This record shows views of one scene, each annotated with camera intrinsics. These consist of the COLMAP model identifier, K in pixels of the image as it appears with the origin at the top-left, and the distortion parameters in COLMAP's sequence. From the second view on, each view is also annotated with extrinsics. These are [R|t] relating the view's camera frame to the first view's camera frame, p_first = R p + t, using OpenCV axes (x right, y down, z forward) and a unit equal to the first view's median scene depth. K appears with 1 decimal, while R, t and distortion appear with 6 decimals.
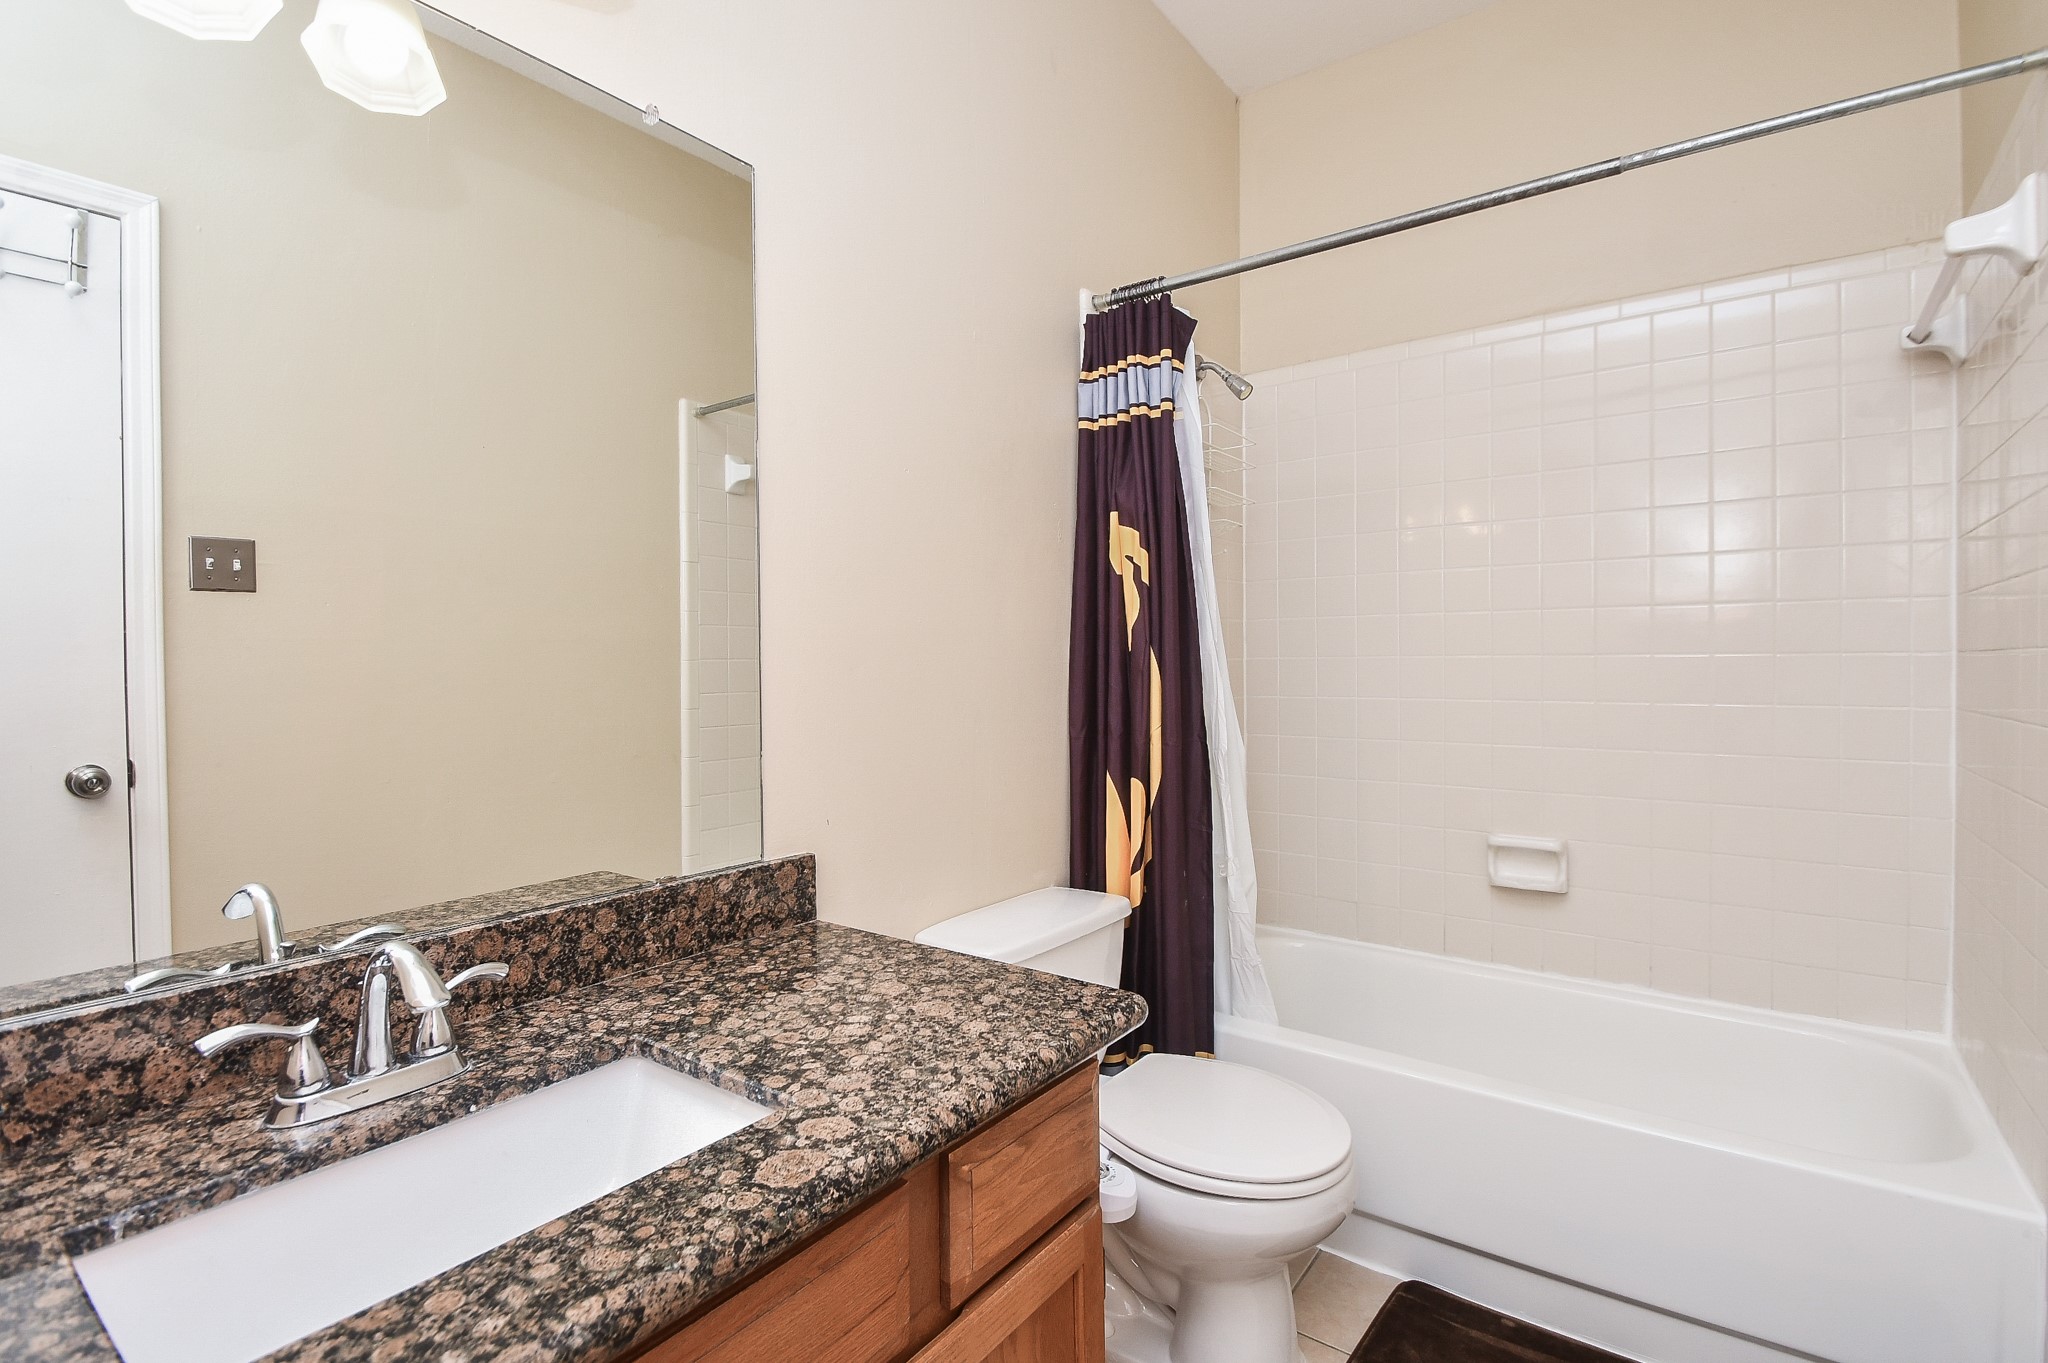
lens RADIAL K [[933.9, 0, 1037.9], [0, 933.9, 683.0], [0, 0, 1]] dist [0.002769, -0.003200]
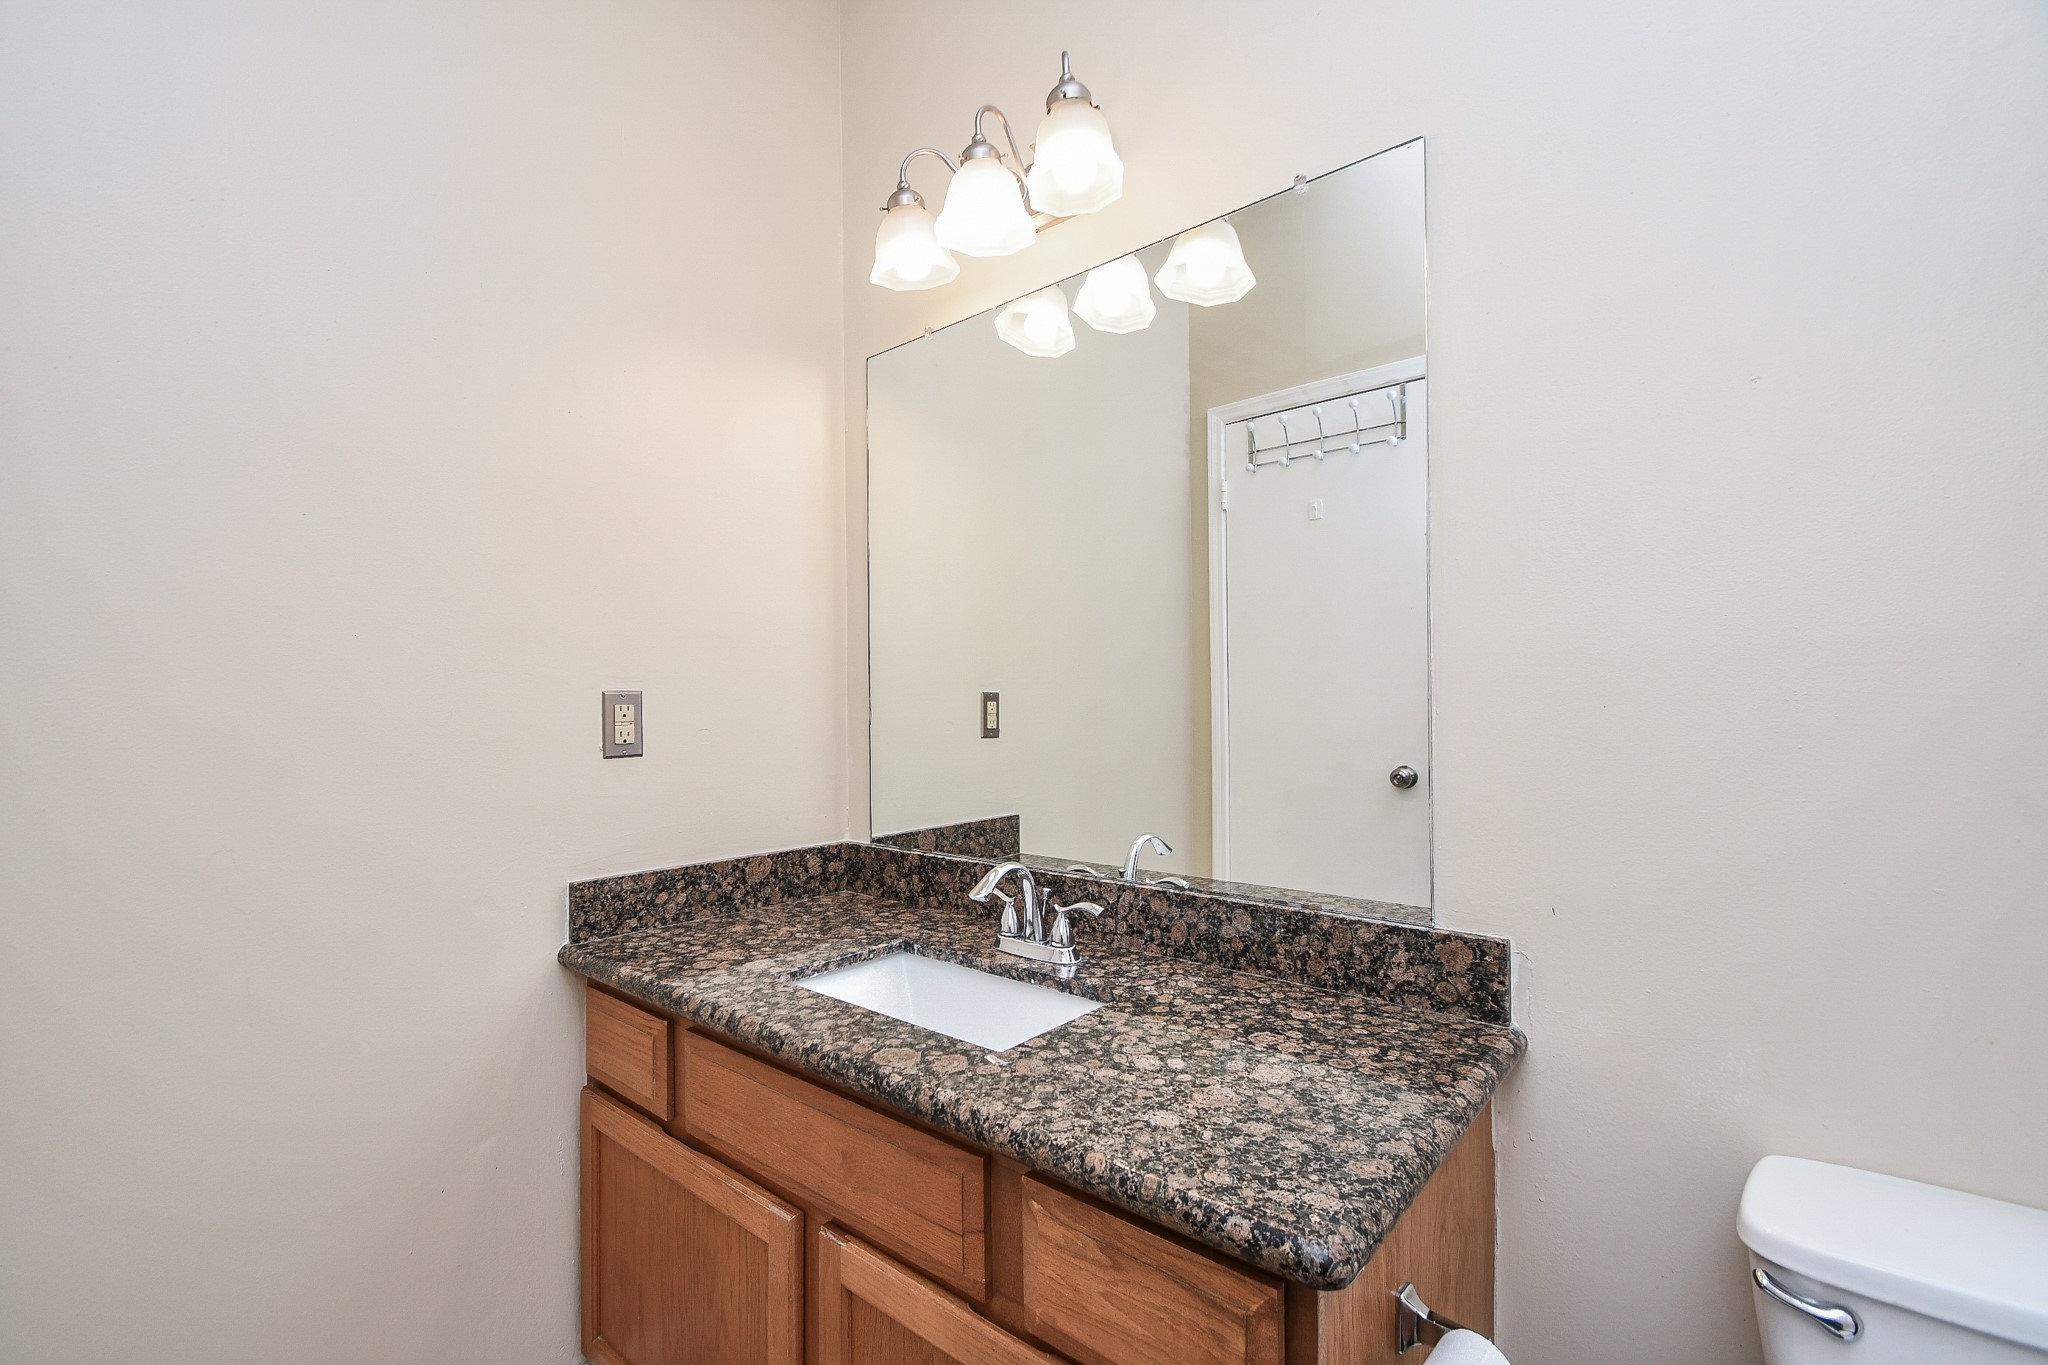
lens RADIAL K [[933.9, 0, 1033.7], [0, 933.9, 694.6], [0, 0, 1]] dist [0.002769, -0.003200]
pose [[-0.078241, 0.002252, -0.996932, 0.758700], [-0.018889, 0.999815, 0.003741, -0.026753], [0.996756, 0.019123, -0.078184, 0.877893]]
